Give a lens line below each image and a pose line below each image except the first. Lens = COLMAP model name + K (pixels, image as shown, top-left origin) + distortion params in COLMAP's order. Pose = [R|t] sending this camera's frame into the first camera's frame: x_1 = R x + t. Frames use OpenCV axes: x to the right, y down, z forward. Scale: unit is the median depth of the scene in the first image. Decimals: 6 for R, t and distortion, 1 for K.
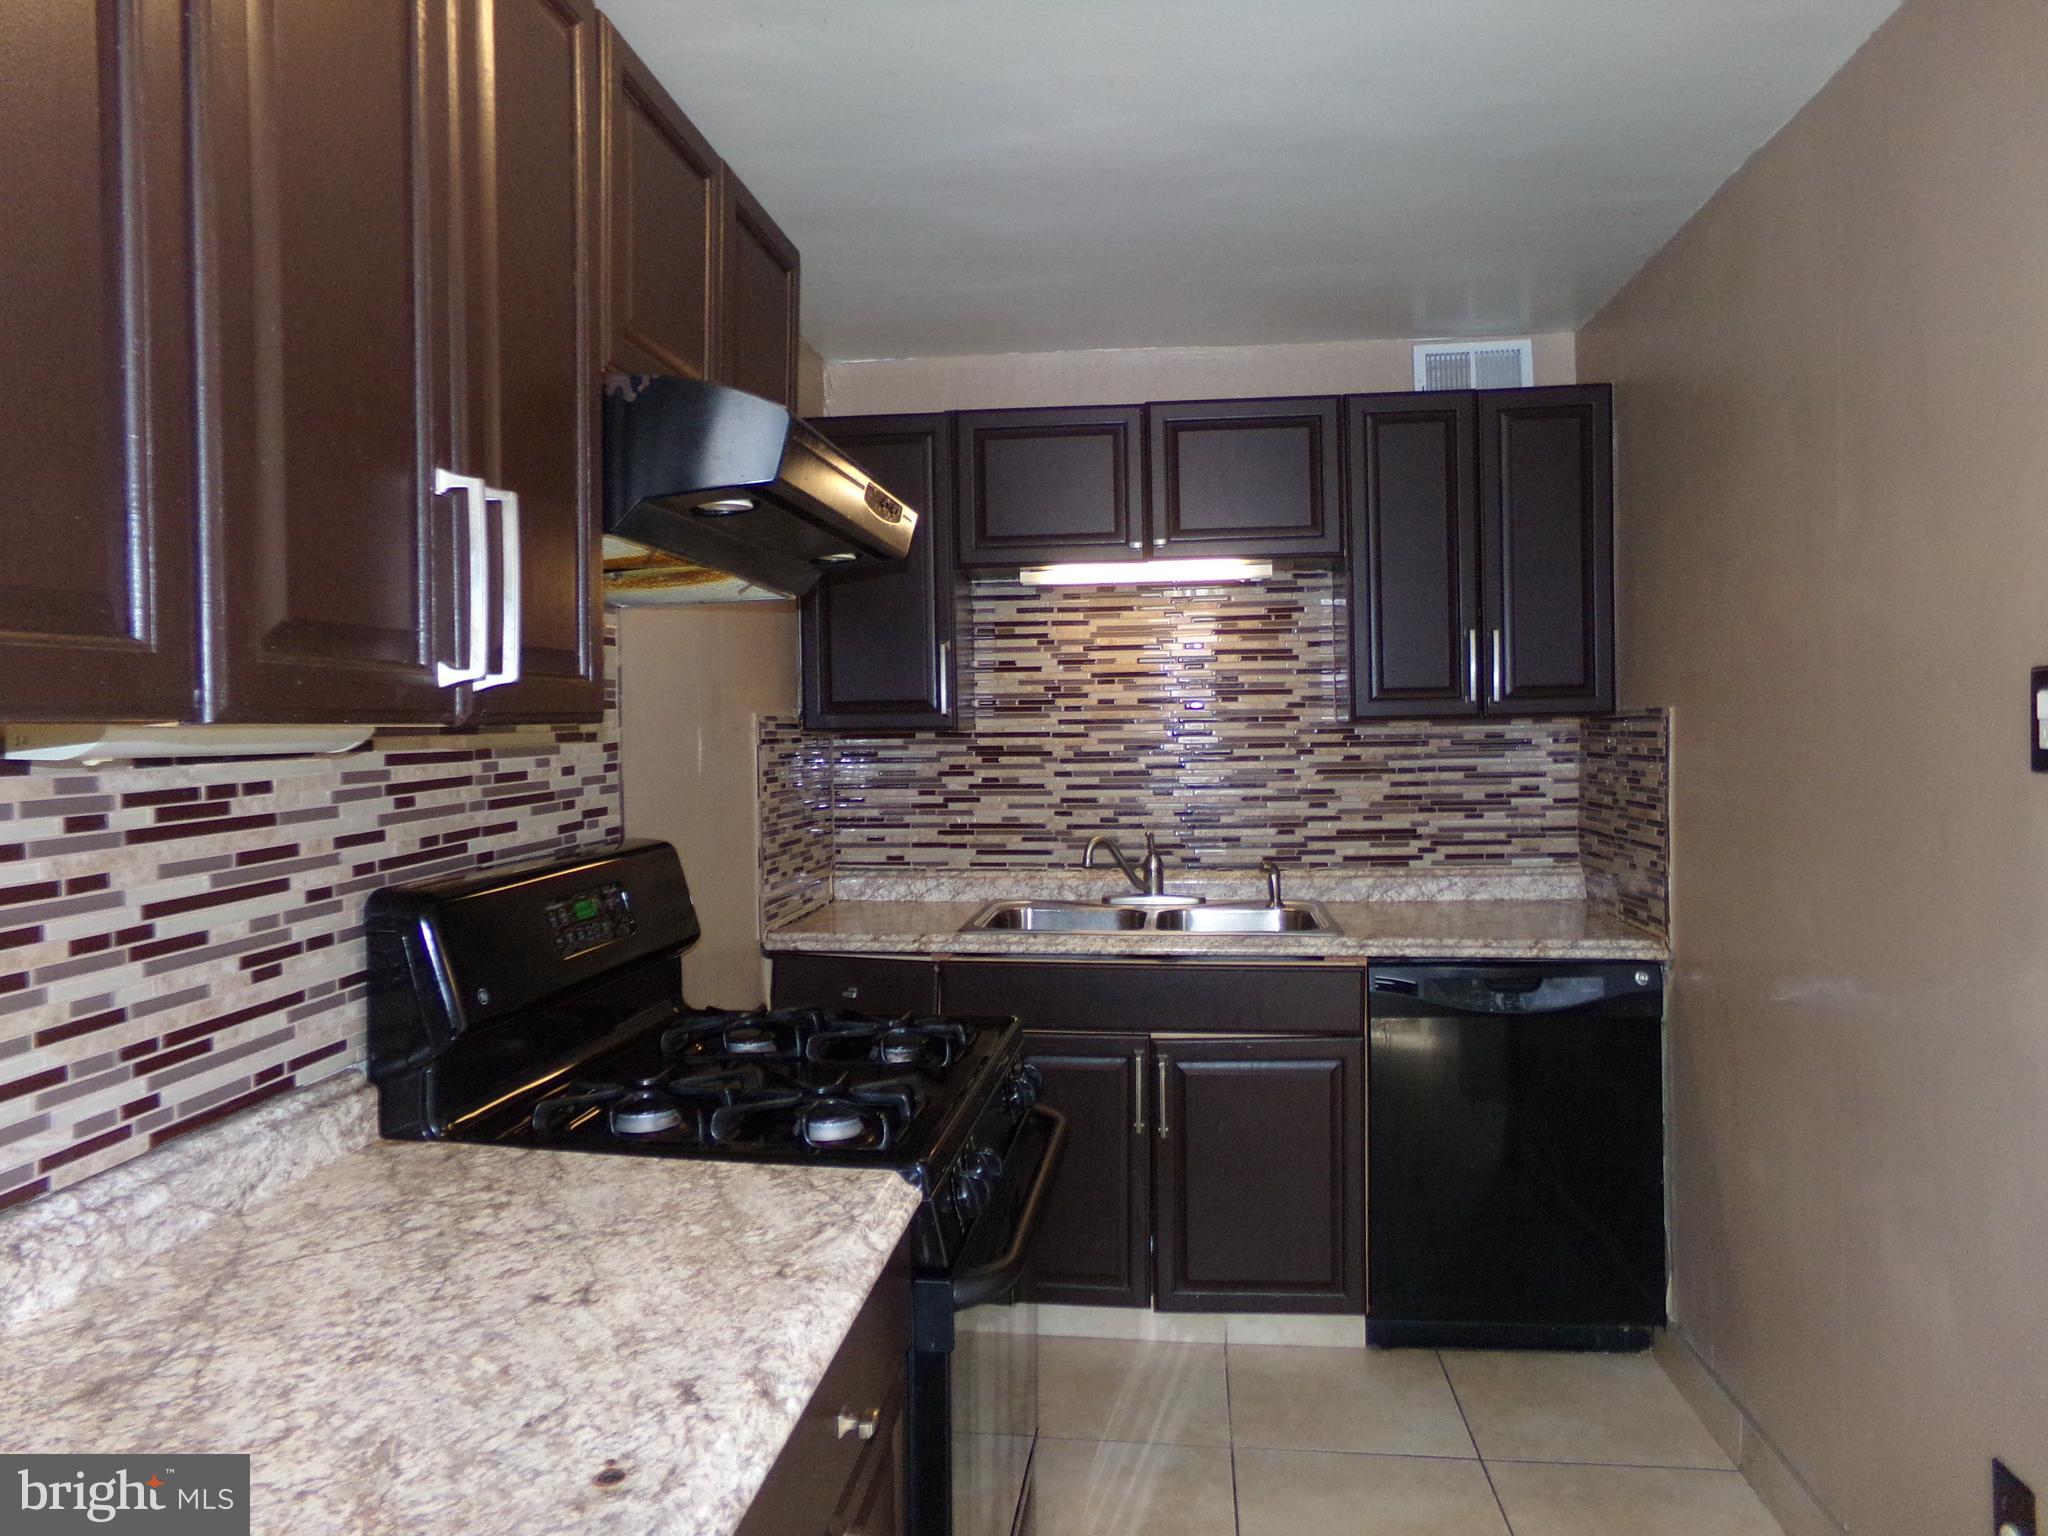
lens RADIAL K [[1412.4, 0, 1018.9], [0, 1412.4, 766.5], [0, 0, 1]] dist [-0.024448, 0.067920]
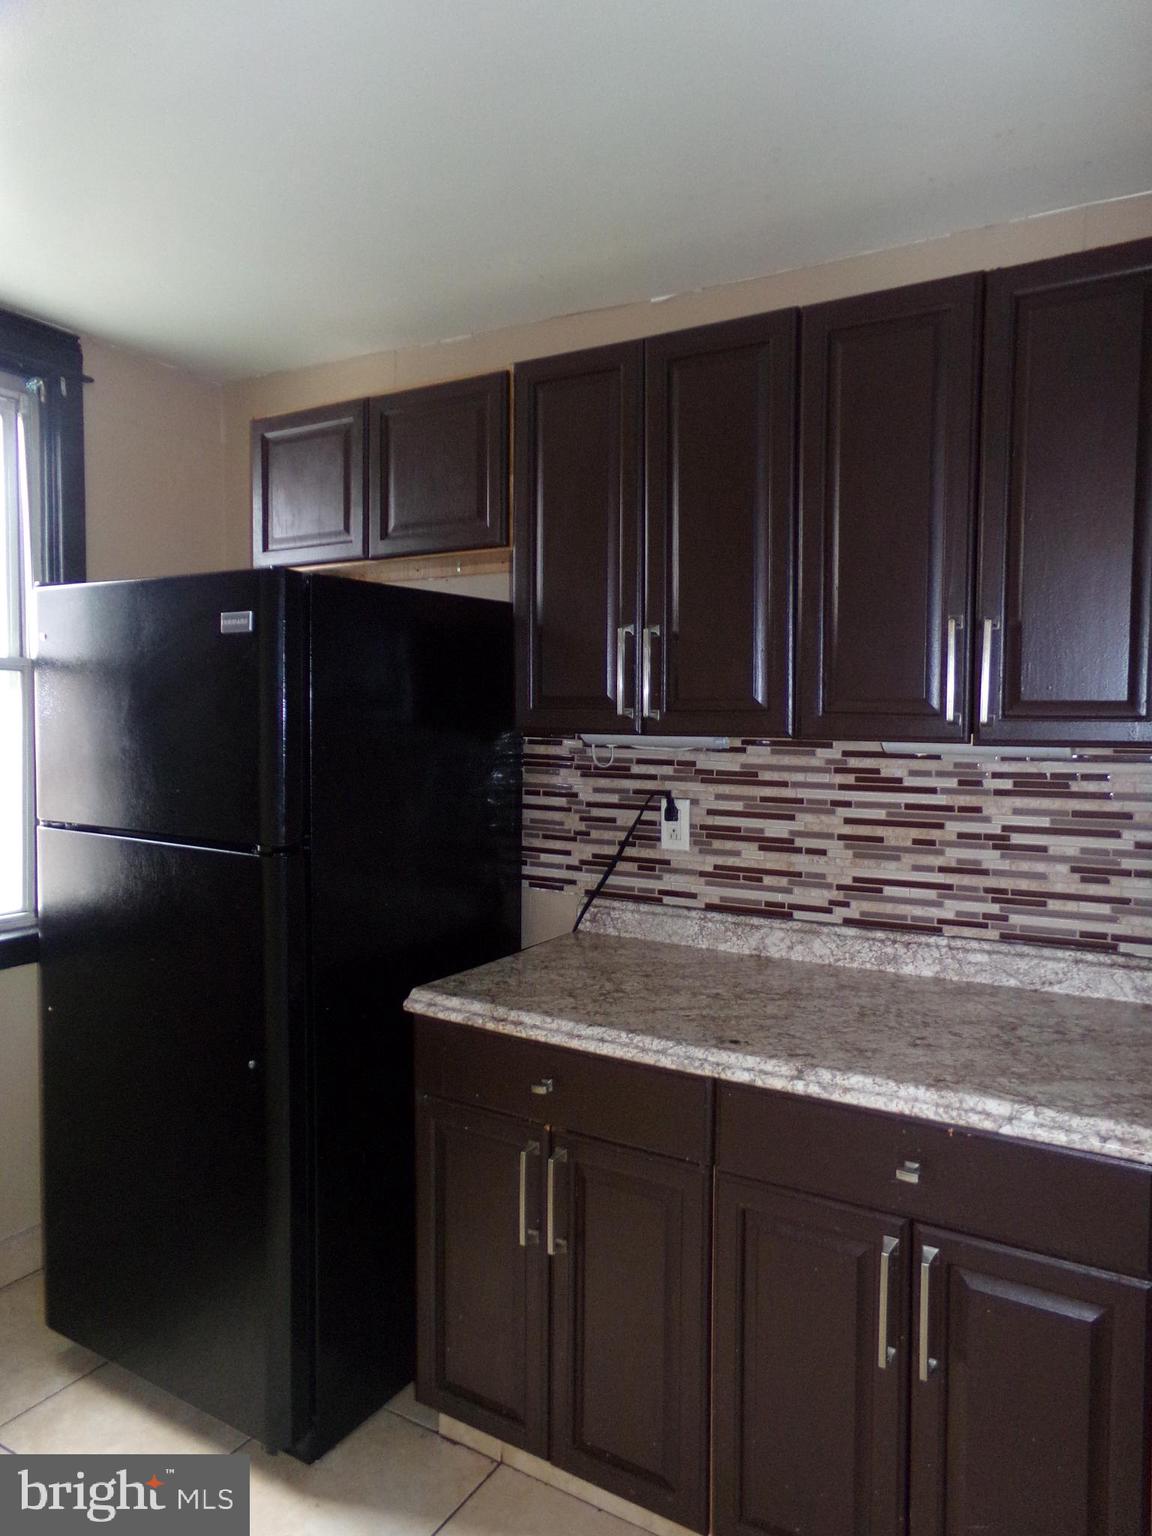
lens RADIAL K [[1076.9, 0, 567.2], [0, 1076.9, 761.5], [0, 0, 1]] dist [-0.119142, 0.232064]
pose [[-0.425226, 0.046234, -0.903906, 1.068096], [-0.033066, 0.997234, 0.066563, -0.079948], [0.904483, 0.058193, -0.422521, 1.041009]]
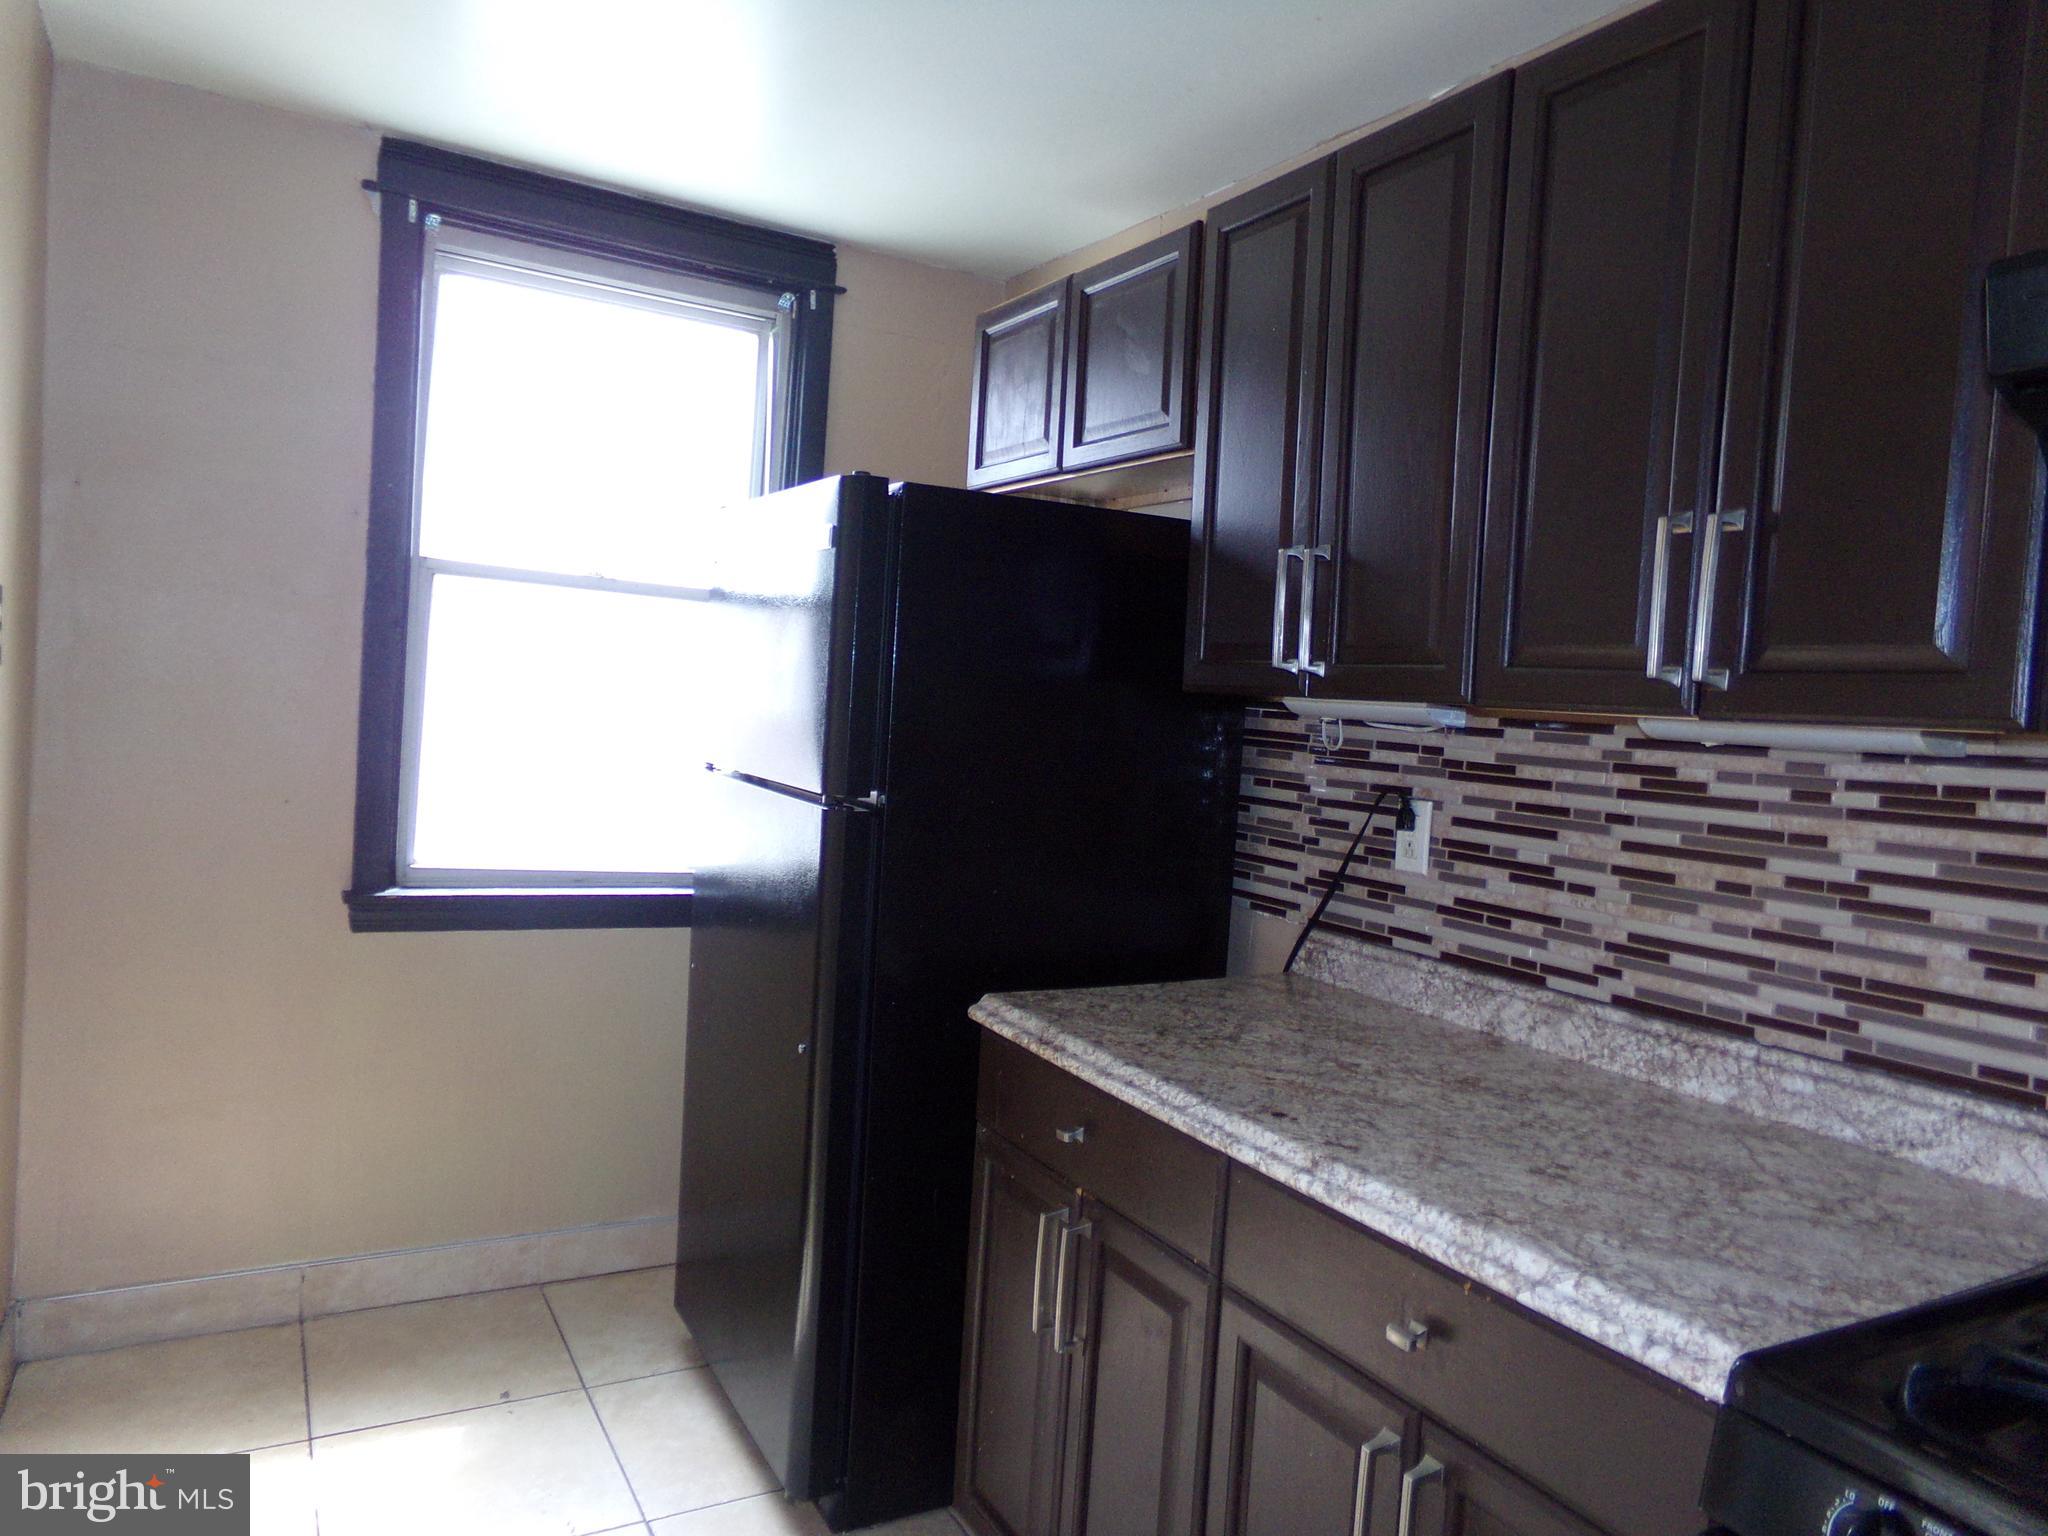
lens RADIAL K [[1411.9, 0, 1008.7], [0, 1411.9, 762.5], [0, 0, 1]] dist [-0.006421, 0.040335]
pose [[-0.814457, -0.014327, -0.580047, 0.721497], [-0.070845, 0.994671, 0.074905, -0.037604], [0.575883, 0.102100, -0.811131, 1.531248]]
